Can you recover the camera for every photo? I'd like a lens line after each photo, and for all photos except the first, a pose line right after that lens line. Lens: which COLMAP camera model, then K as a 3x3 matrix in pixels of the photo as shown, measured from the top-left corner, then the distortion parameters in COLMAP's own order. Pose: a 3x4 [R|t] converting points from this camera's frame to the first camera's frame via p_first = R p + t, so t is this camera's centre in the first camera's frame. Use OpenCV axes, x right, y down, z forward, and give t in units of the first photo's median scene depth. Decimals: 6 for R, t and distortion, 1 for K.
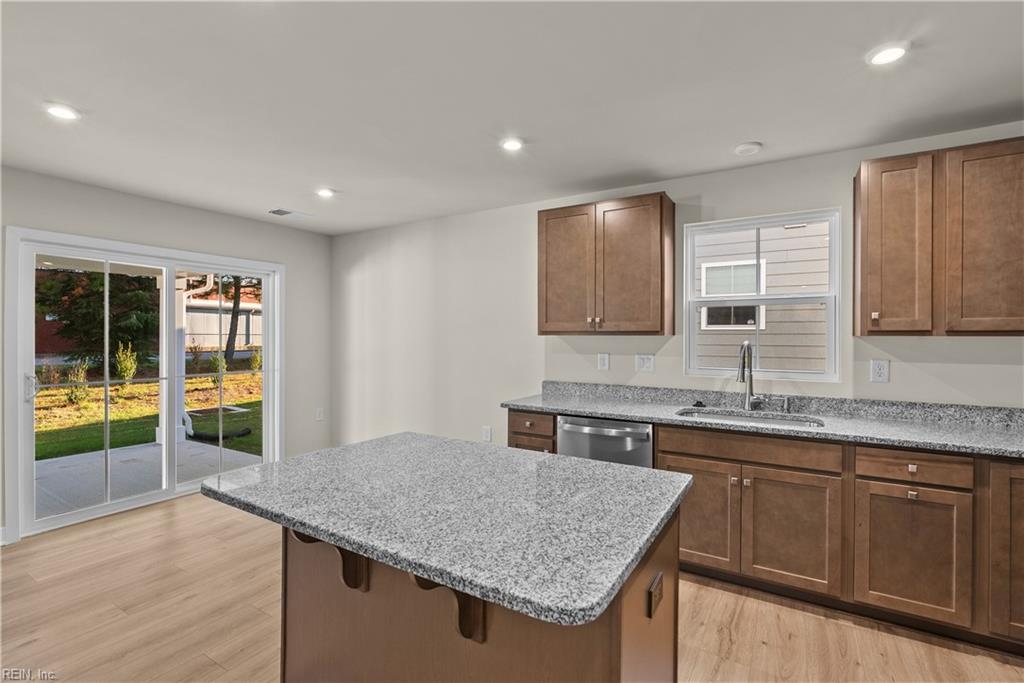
lens RADIAL K [[467.8, 0, 511.6], [0, 467.8, 340.4], [0, 0, 1]] dist [-0.006016, 0.000978]
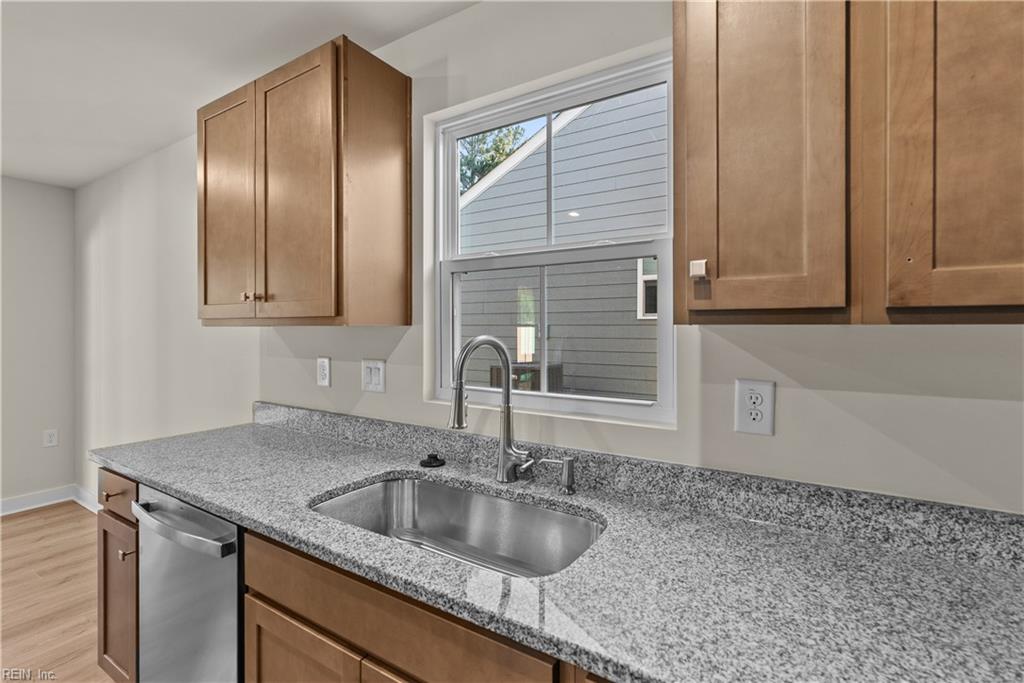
lens RADIAL K [[467.8, 0, 510.7], [0, 467.8, 335.0], [0, 0, 1]] dist [-0.006016, 0.000978]
pose [[0.999748, -0.002593, -0.022276, 0.631790], [0.002711, 0.999983, 0.005239, -0.003614], [0.022262, -0.005298, 0.999738, 0.622131]]
